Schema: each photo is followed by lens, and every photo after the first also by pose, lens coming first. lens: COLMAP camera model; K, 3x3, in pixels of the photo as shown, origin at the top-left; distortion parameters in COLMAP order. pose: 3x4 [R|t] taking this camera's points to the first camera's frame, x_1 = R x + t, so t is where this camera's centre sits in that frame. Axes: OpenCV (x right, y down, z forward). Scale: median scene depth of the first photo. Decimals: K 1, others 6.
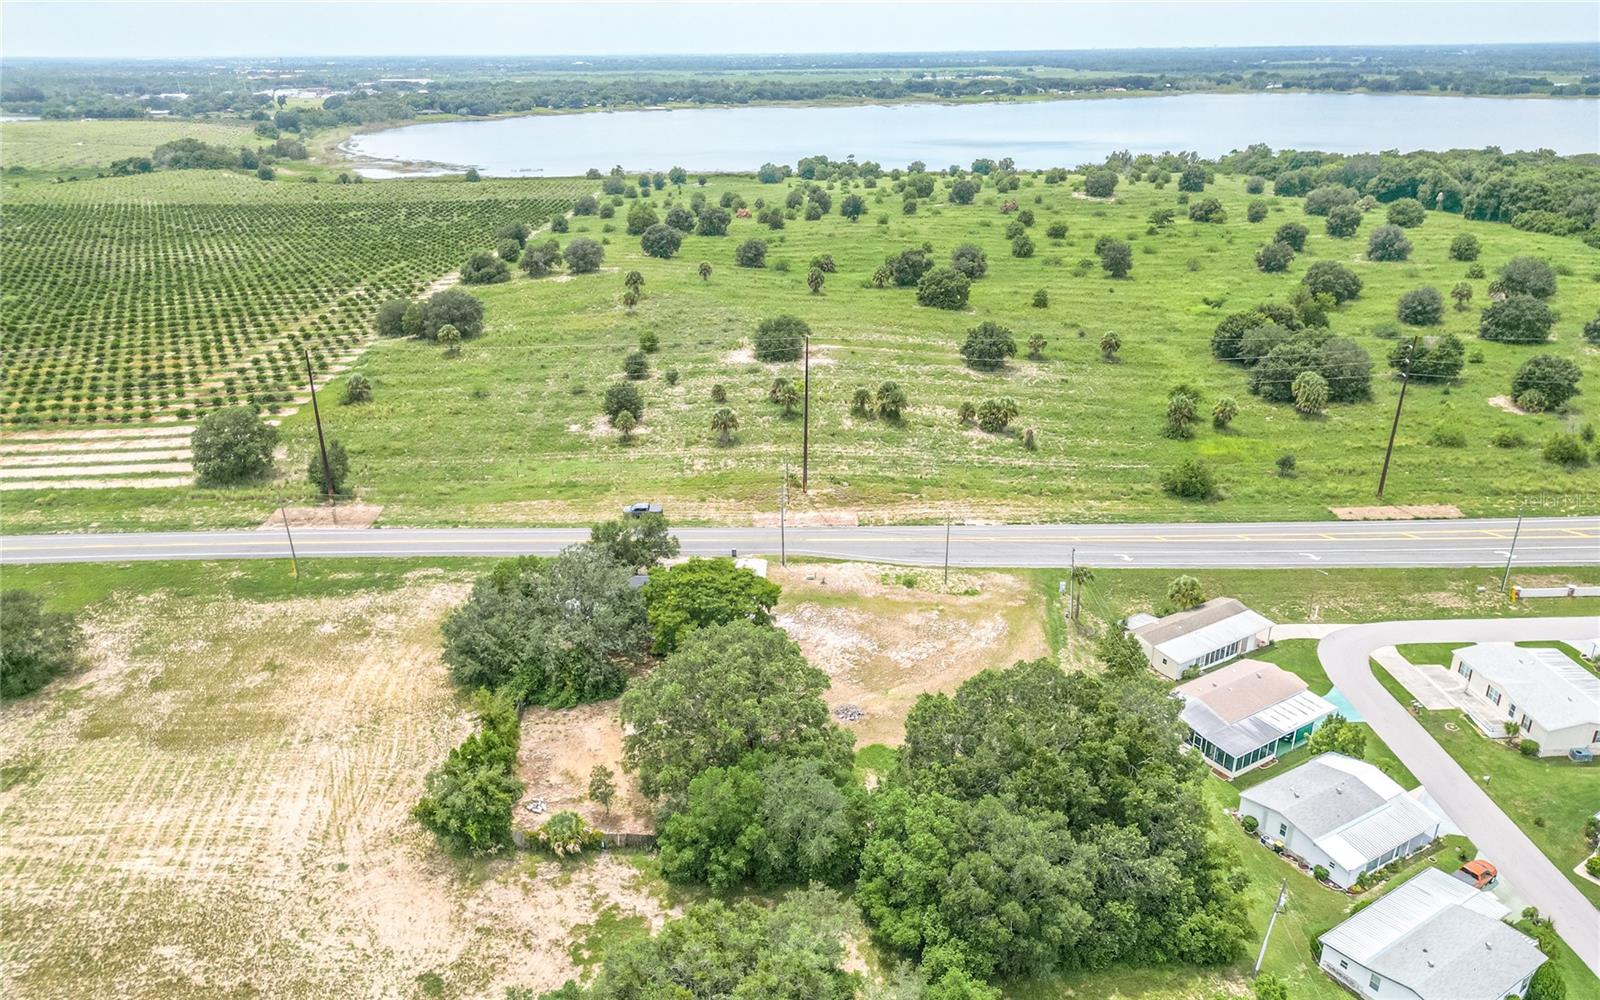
lens RADIAL K [[1108.1, 0, 803.7], [0, 1108.1, 556.1], [0, 0, 1]] dist [0.070577, -0.075836]
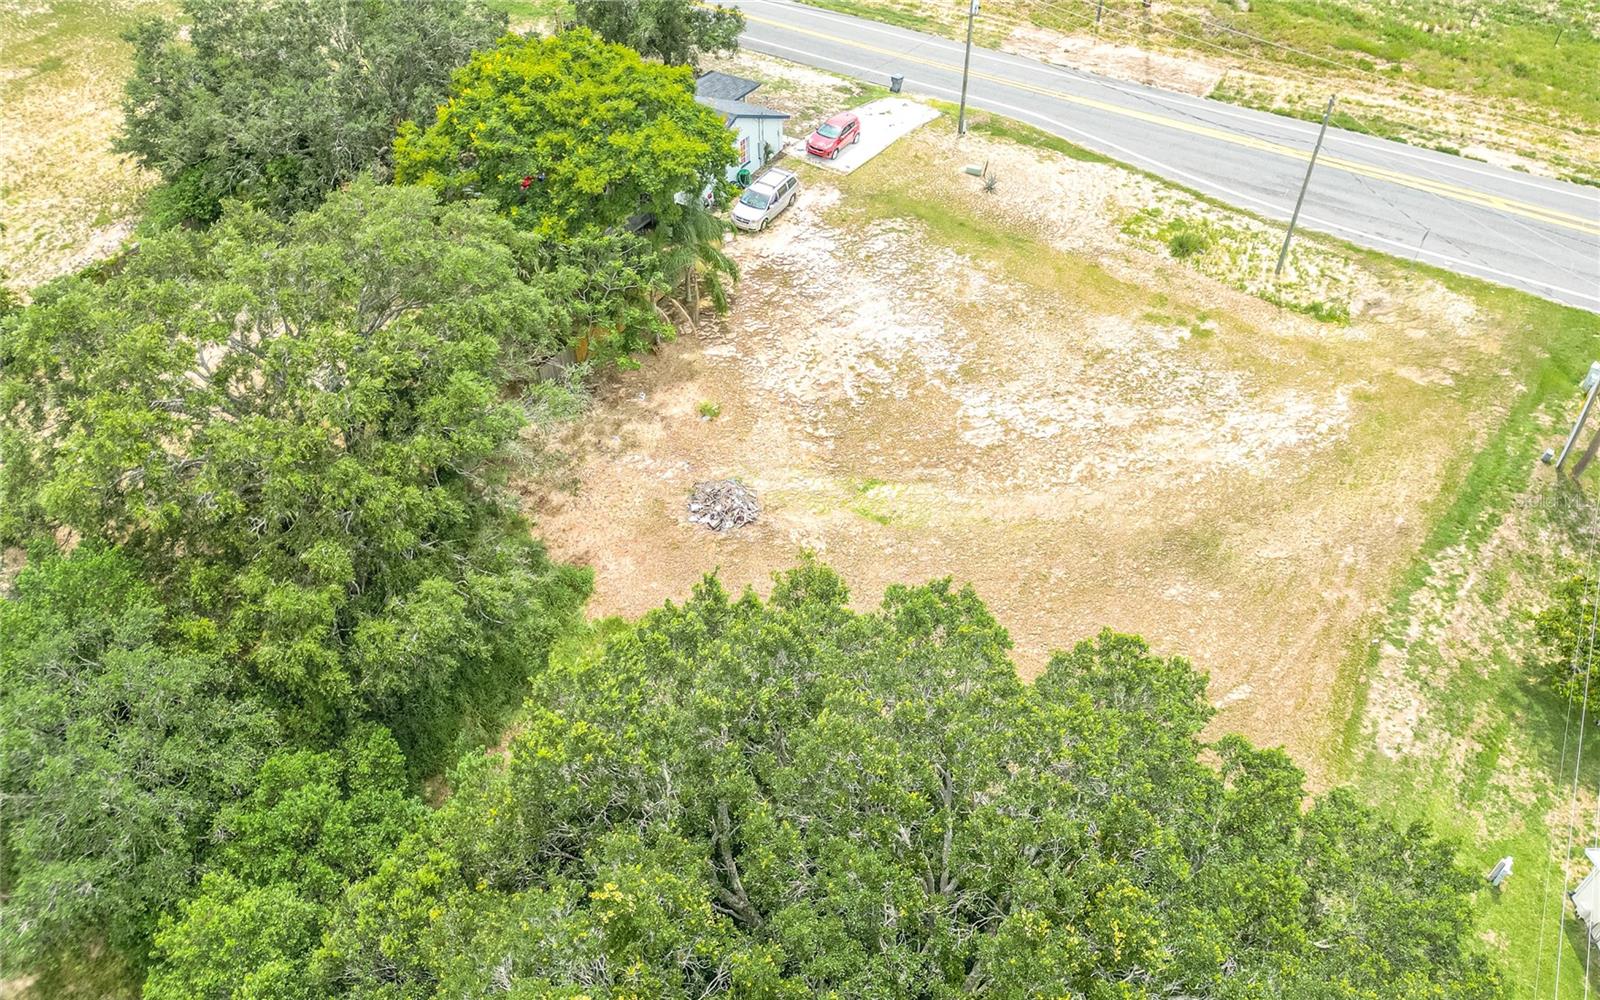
lens RADIAL K [[1125.2, 0, 796.2], [0, 1125.2, 465.9], [0, 0, 1]] dist [0.072917, -0.074086]
pose [[0.827520, 0.373490, -0.419185, 0.178258], [-0.235777, 0.908784, 0.344267, -0.012233], [0.509529, -0.186054, 0.840097, 0.532043]]
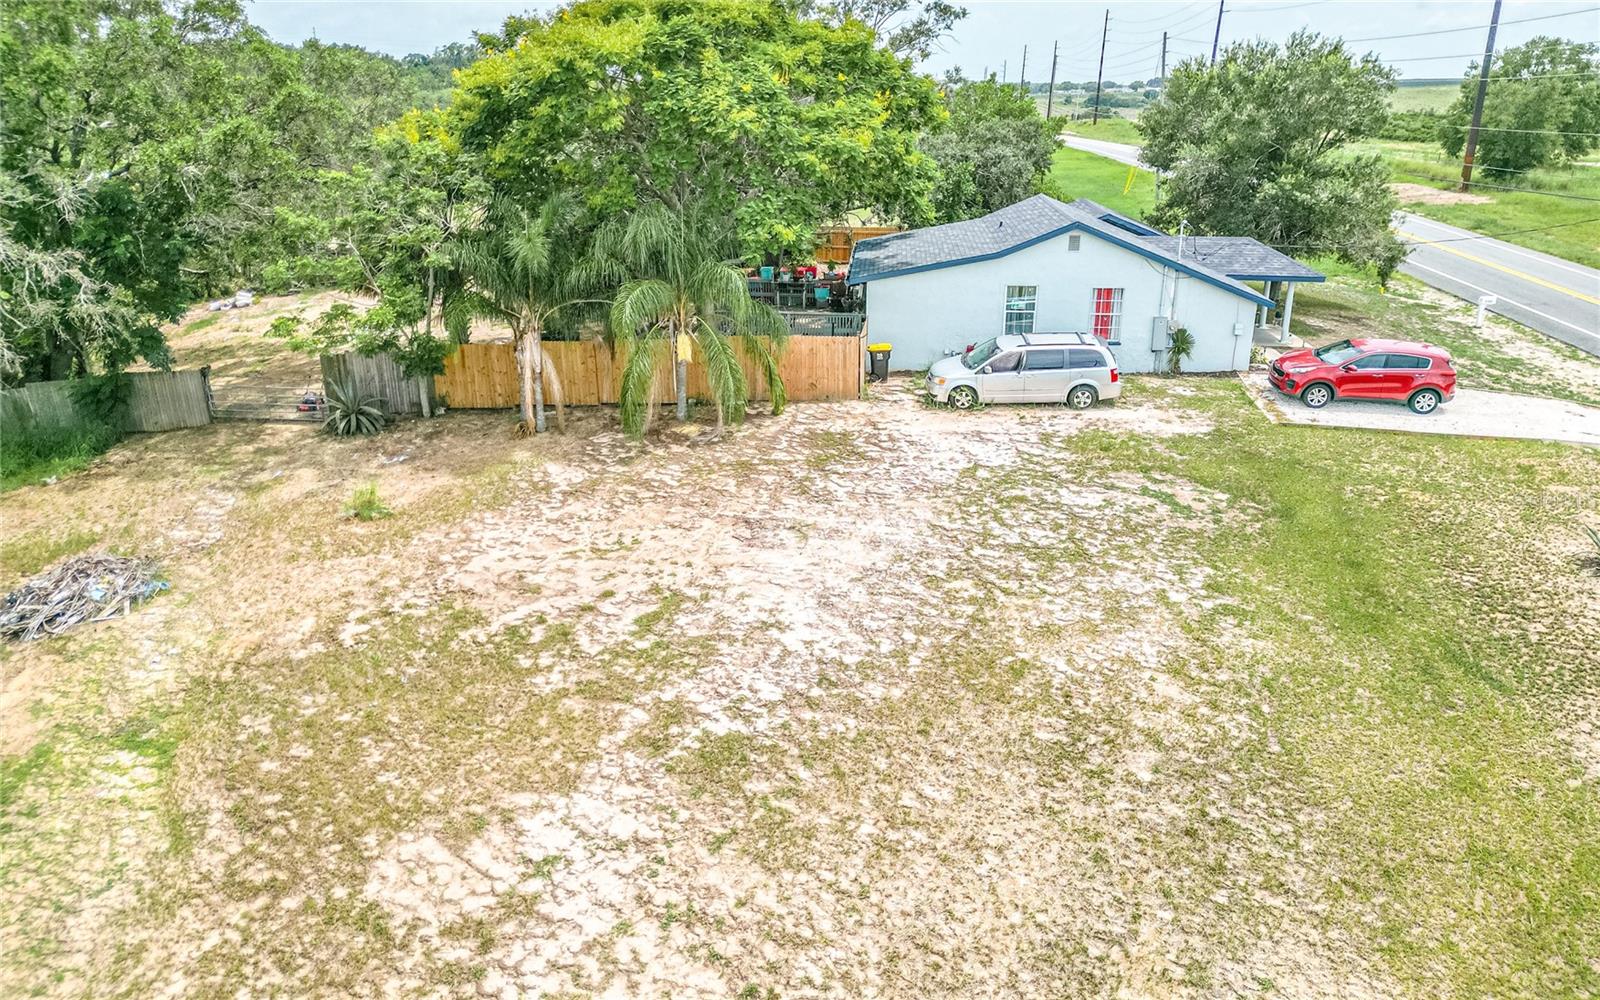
lens RADIAL K [[1125.2, 0, 796.2], [0, 1125.2, 465.9], [0, 0, 1]] dist [0.072917, -0.074086]
pose [[-0.124790, 0.320127, -0.939120, 0.154710], [-0.421038, 0.839983, 0.342281, 0.007291], [0.898418, 0.438118, 0.029964, 0.860346]]
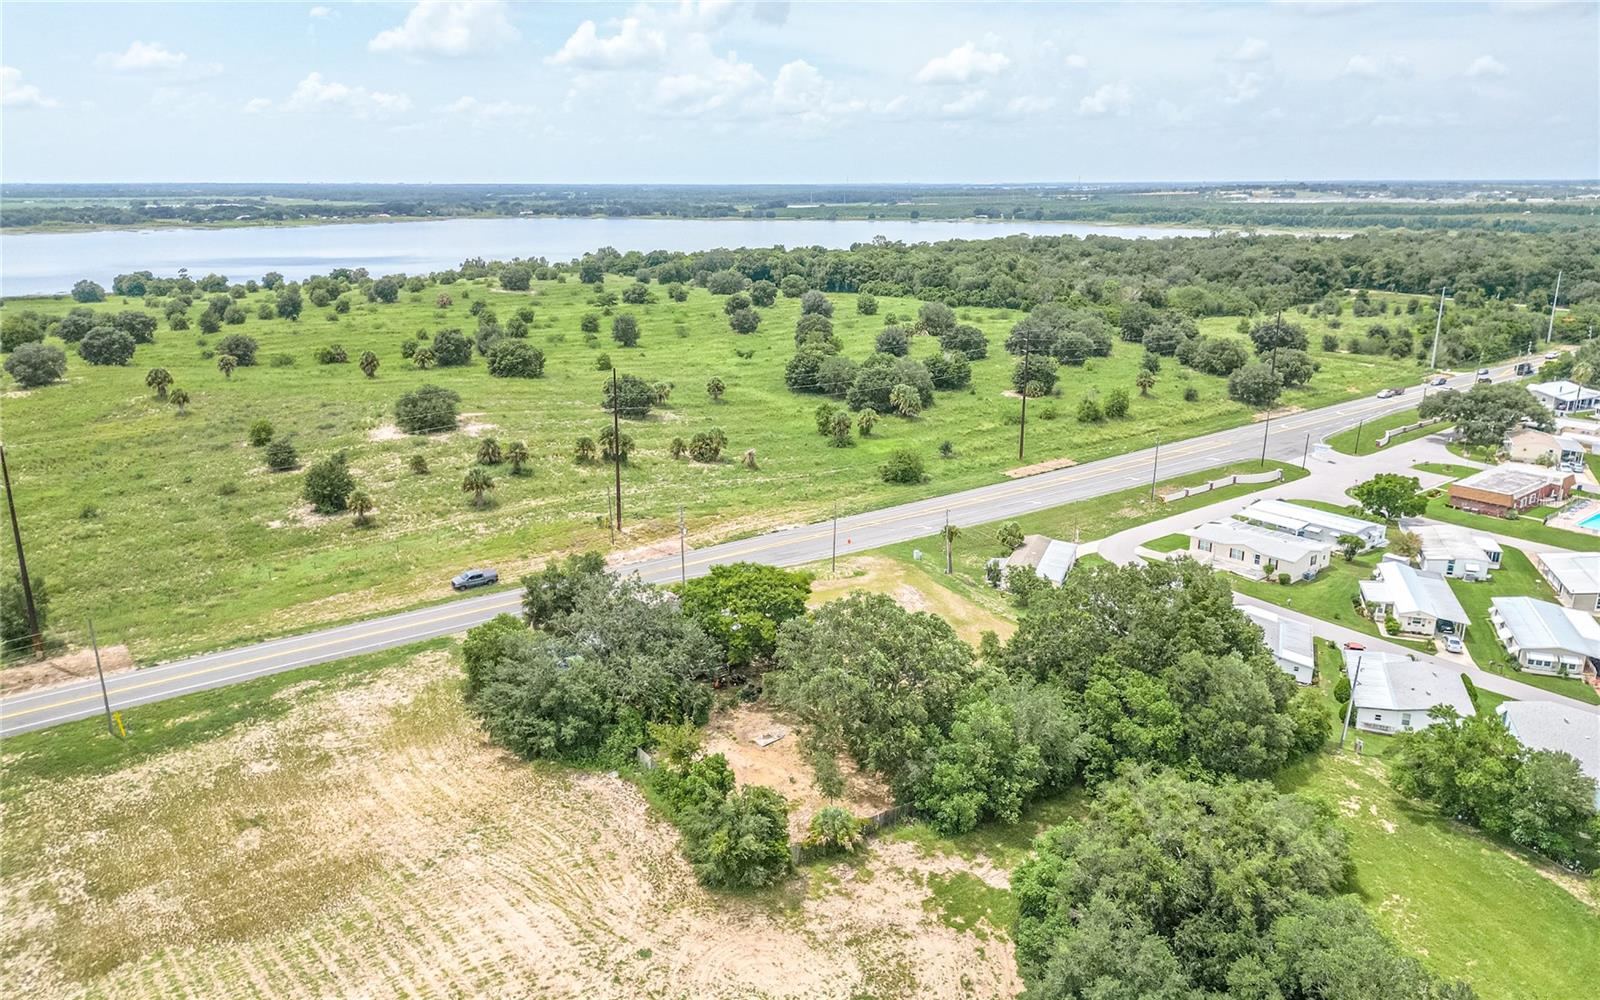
lens RADIAL K [[1121.0, 0, 803.4], [0, 1121.0, 501.0], [0, 0, 1]] dist [0.065944, -0.066256]
pose [[0.805337, -0.155771, 0.571986, -0.478585], [0.240813, 0.967627, -0.075539, 0.032547], [-0.541702, 0.198576, 0.816778, 0.133055]]
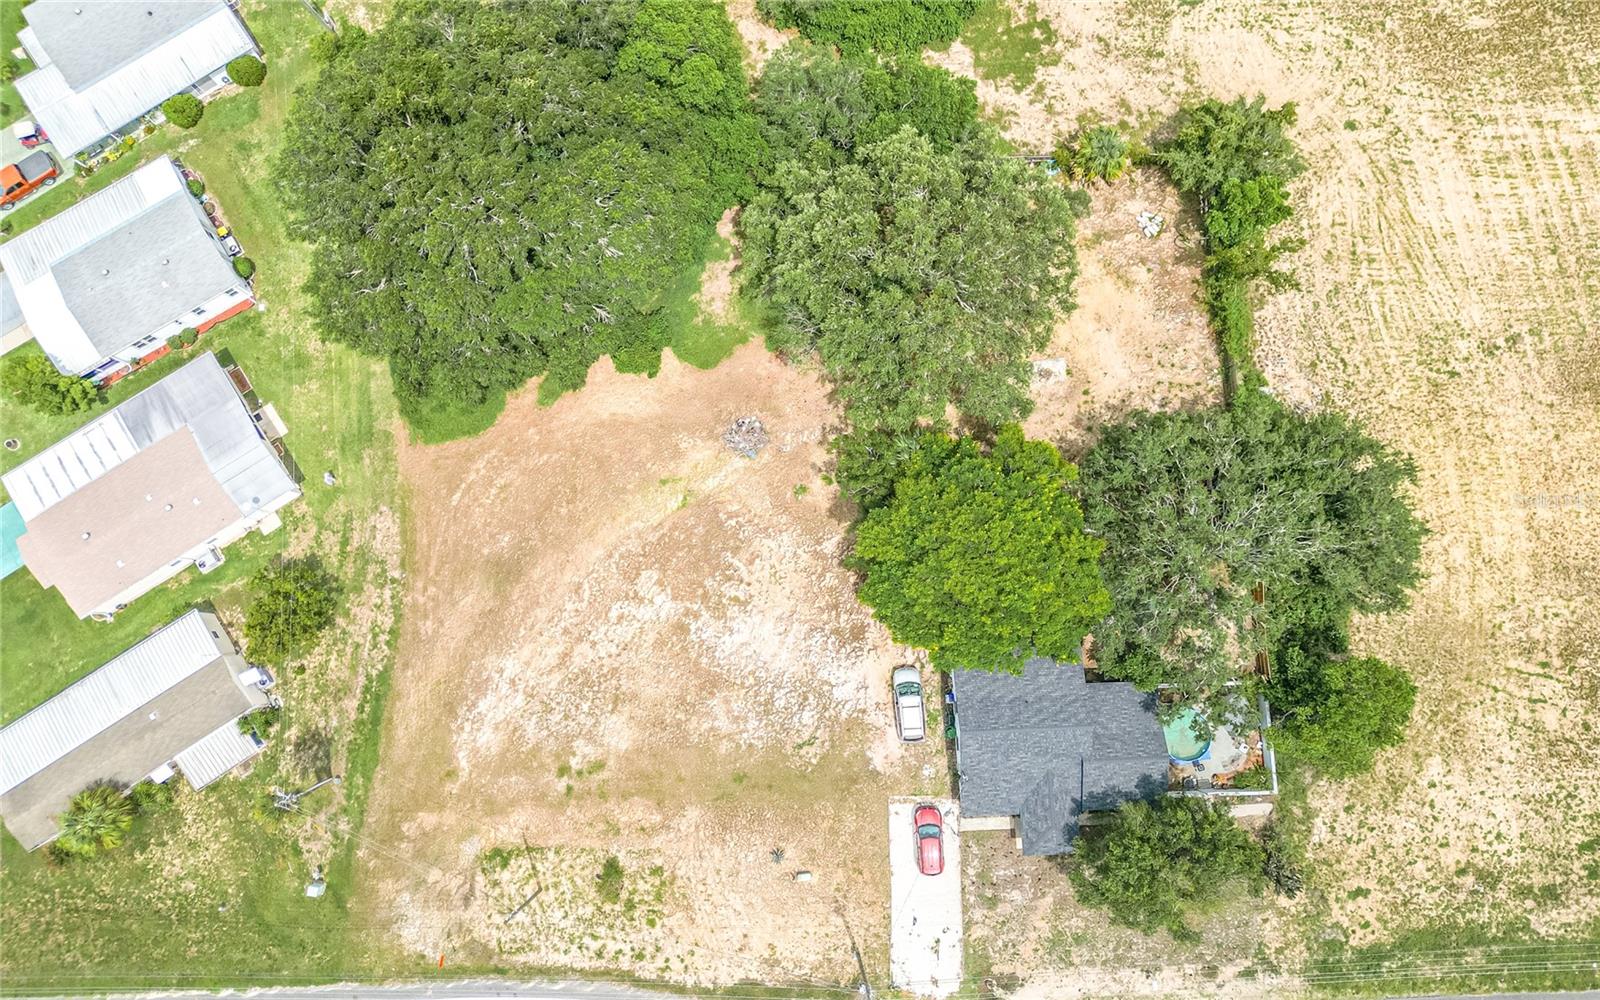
lens RADIAL K [[1125.2, 0, 796.2], [0, 1125.2, 465.9], [0, 0, 1]] dist [0.072917, -0.074086]
pose [[-0.999962, 0.006260, -0.006119, 0.010749], [-0.007749, -0.307911, 0.951384, -0.405984], [0.004072, 0.951395, 0.307948, 0.635002]]
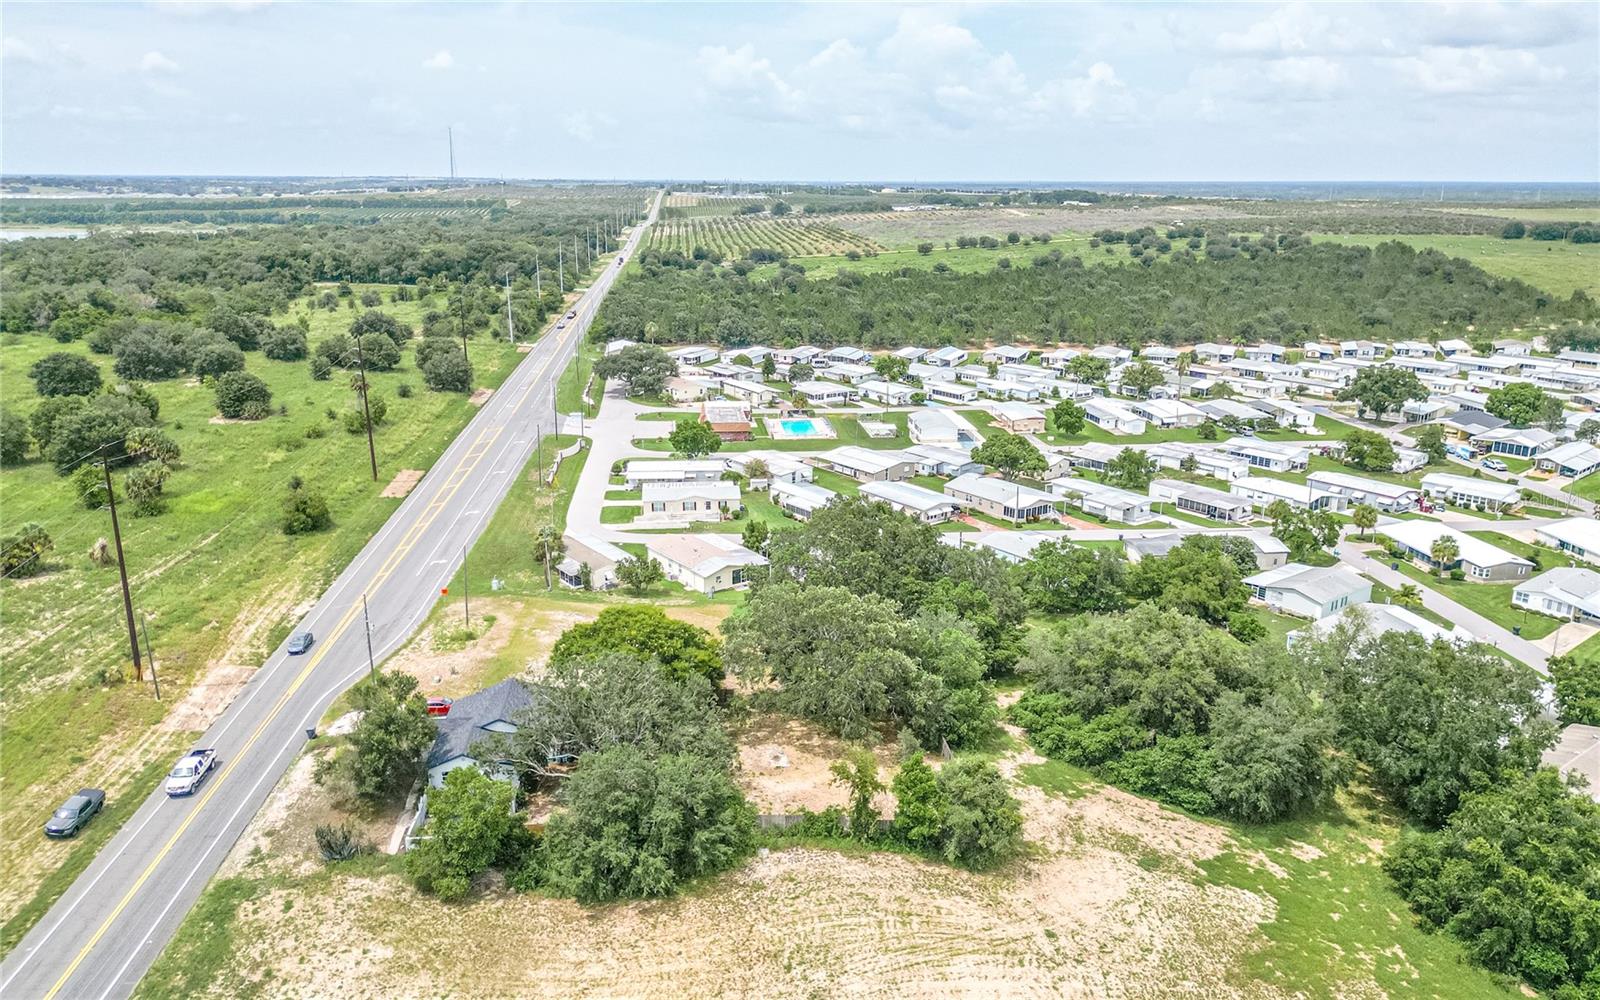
lens RADIAL K [[1121.0, 0, 803.4], [0, 1121.0, 501.0], [0, 0, 1]] dist [0.065944, -0.066256]
pose [[-0.064093, -0.268044, 0.961272, -0.724905], [0.409212, 0.871486, 0.270292, -0.194751], [-0.910186, 0.410688, 0.053830, 0.643470]]
